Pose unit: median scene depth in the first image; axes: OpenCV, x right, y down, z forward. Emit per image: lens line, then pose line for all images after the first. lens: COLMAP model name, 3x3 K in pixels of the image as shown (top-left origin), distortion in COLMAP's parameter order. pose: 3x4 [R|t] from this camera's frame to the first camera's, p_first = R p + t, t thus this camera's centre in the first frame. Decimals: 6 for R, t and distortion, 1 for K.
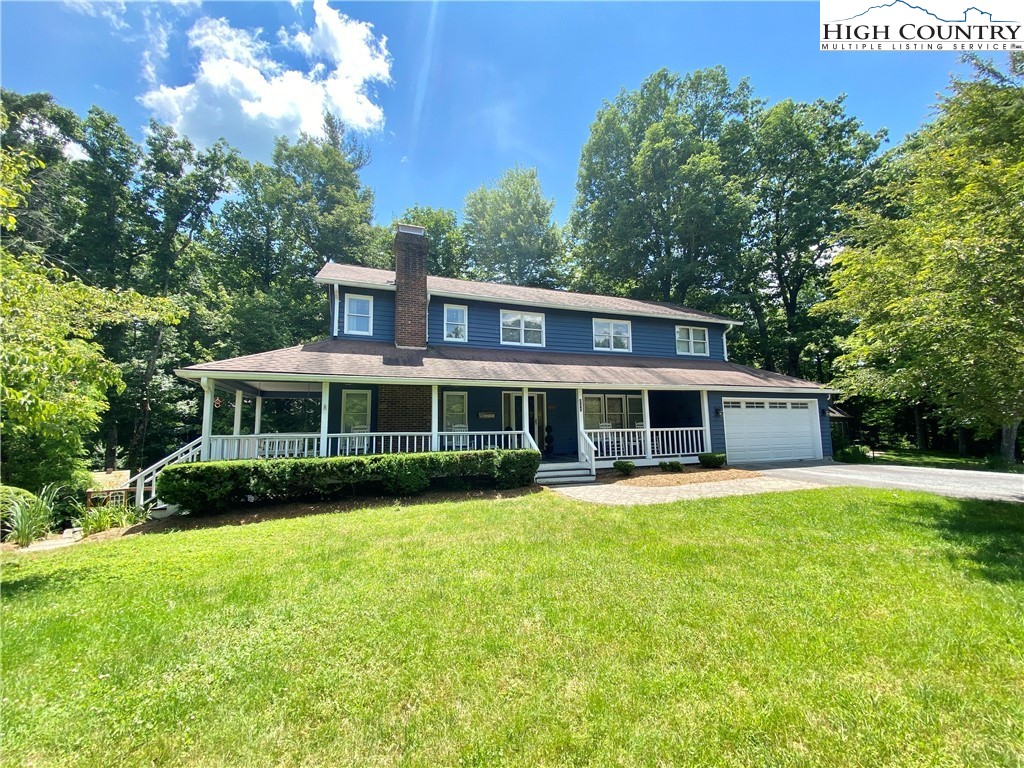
lens RADIAL K [[422.3, 0, 518.5], [0, 422.3, 384.6], [0, 0, 1]] dist [-0.015637, -0.002183]
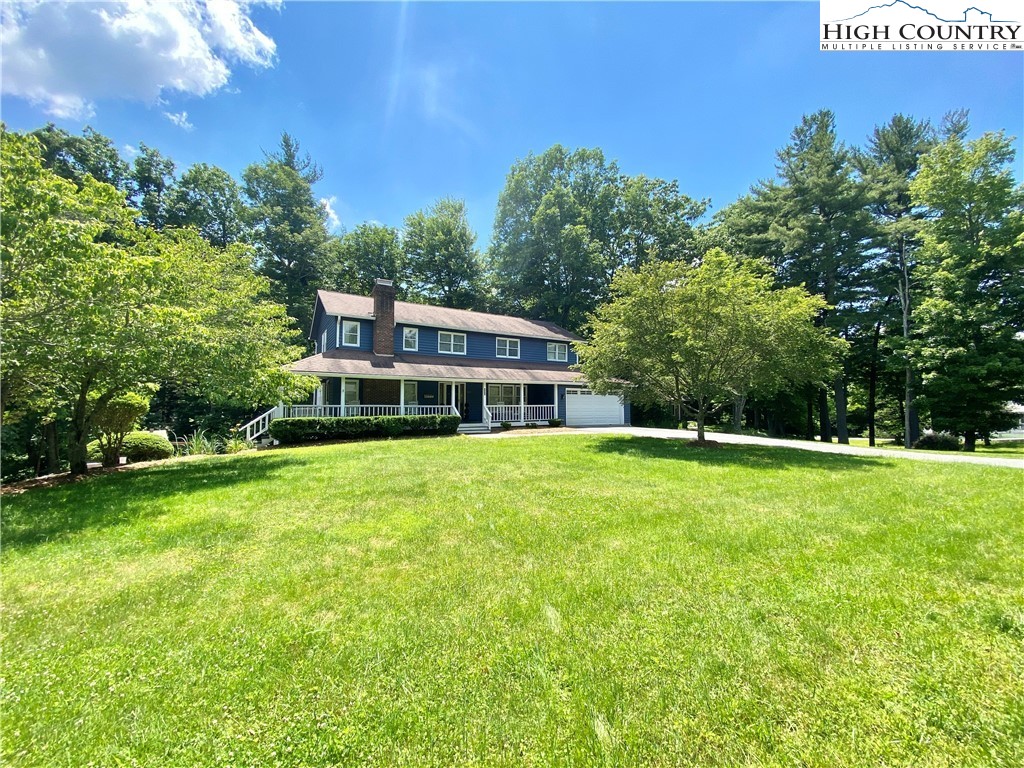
lens RADIAL K [[422.3, 0, 520.2], [0, 422.3, 386.7], [0, 0, 1]] dist [-0.015637, -0.002183]
pose [[0.982917, 0.020402, 0.182914, -0.028480], [-0.030232, 0.998235, 0.051113, -0.062826], [-0.181548, -0.055770, 0.981799, -0.724826]]
